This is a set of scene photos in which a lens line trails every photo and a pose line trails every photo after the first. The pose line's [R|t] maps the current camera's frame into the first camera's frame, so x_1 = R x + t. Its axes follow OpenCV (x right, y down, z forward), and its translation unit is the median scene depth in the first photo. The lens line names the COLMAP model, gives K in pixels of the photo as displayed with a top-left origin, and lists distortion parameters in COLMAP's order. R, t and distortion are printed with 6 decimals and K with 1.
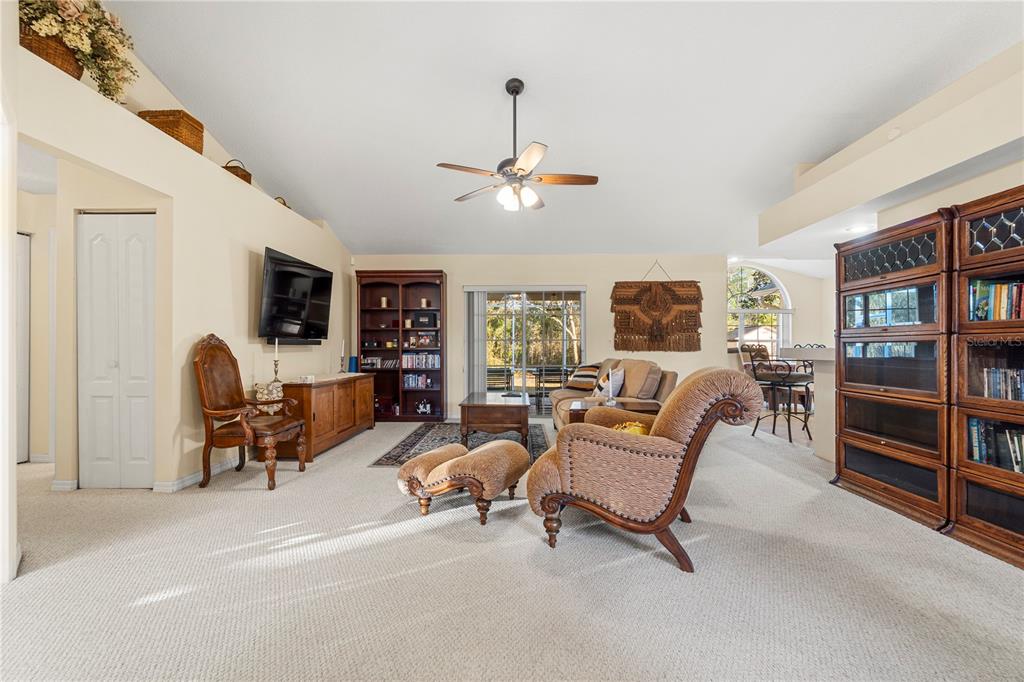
lens RADIAL K [[443.0, 0, 509.9], [0, 443.0, 342.9], [0, 0, 1]] dist [0.000253, 0.000002]
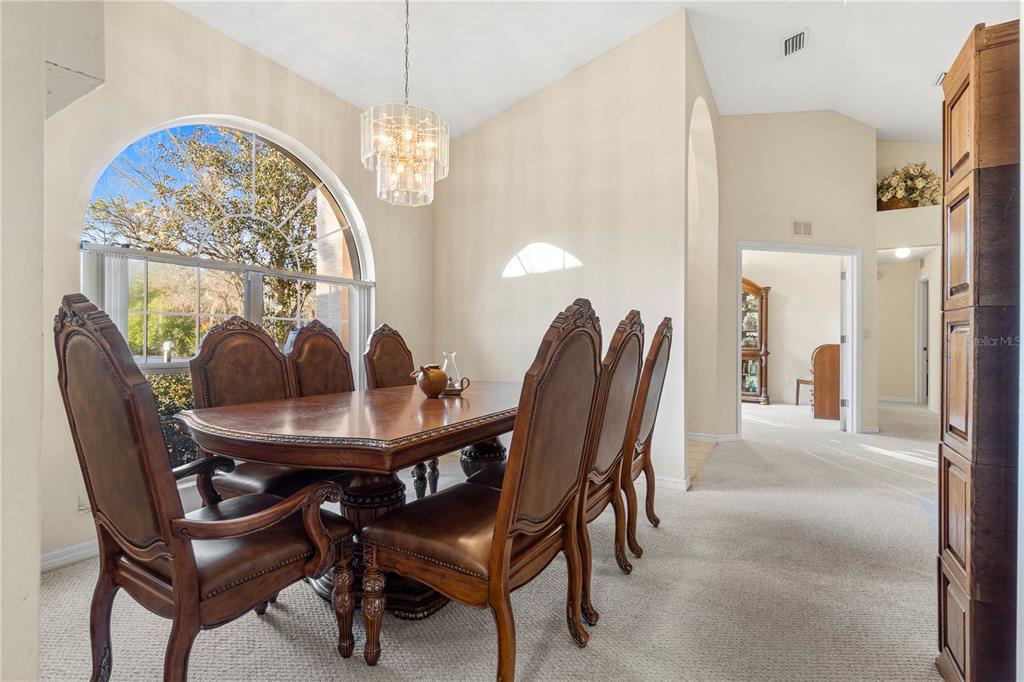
lens RADIAL K [[483.6, 0, 500.3], [0, 483.6, 342.1], [0, 0, 1]] dist [-0.002296, -0.000005]
pose [[-0.499294, -0.002655, -0.866428, 0.718744], [0.002976, 0.999984, -0.004779, 0.005479], [0.866427, -0.004964, -0.499279, 0.191772]]
